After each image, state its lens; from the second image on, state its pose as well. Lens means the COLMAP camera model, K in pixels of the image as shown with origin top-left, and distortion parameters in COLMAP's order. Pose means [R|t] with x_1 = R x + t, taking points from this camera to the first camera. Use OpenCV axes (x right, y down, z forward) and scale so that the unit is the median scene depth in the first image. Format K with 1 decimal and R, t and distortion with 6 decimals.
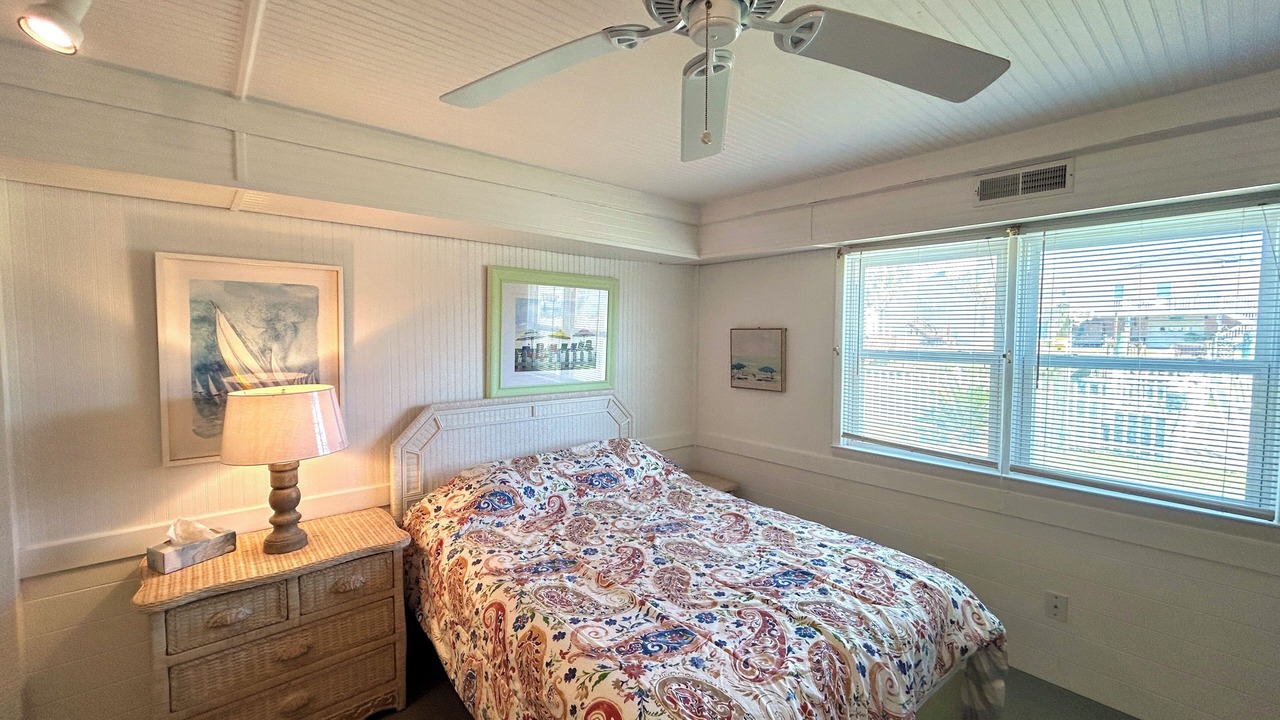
lens RADIAL K [[517.1, 0, 640.0], [0, 517.1, 360.0], [0, 0, 1]] dist [0.000787, 0.000042]
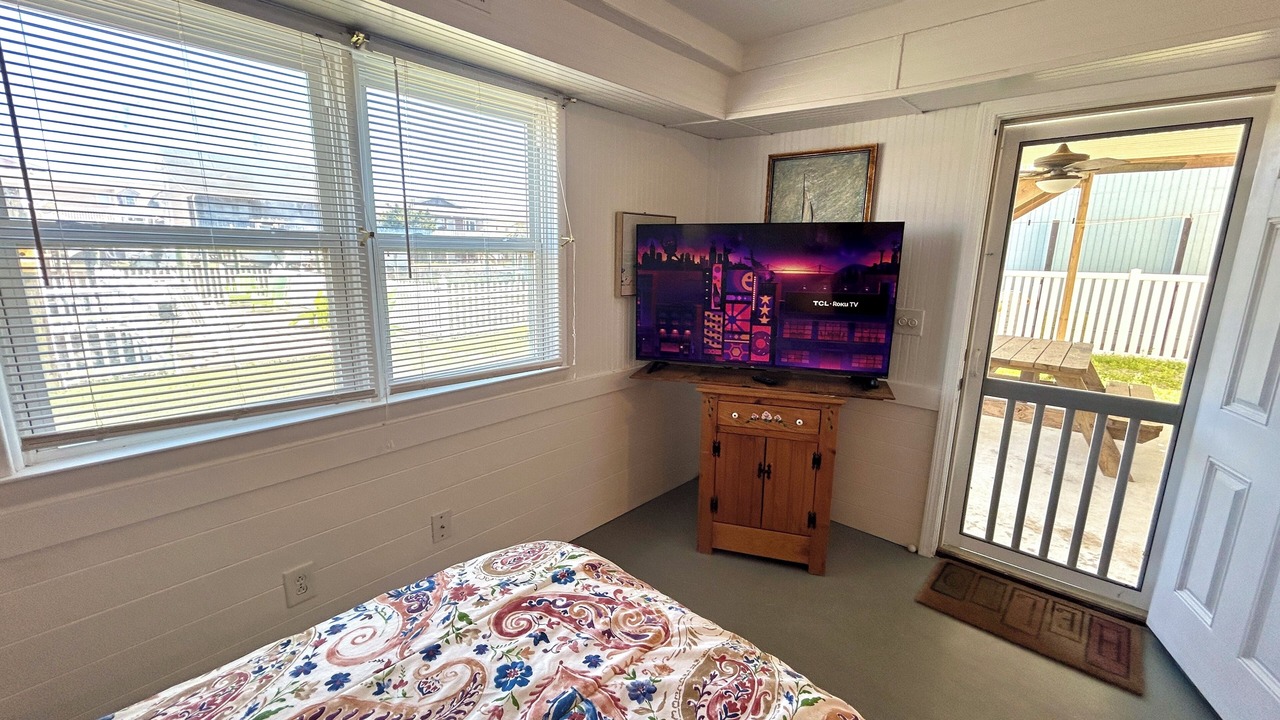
lens RADIAL K [[517.1, 0, 640.0], [0, 517.1, 360.0], [0, 0, 1]] dist [0.000787, 0.000042]
pose [[-0.132328, -0.205552, 0.969659, -0.052135], [0.038580, 0.976452, 0.212257, 0.027515], [-0.990455, 0.065497, -0.121282, 0.899970]]
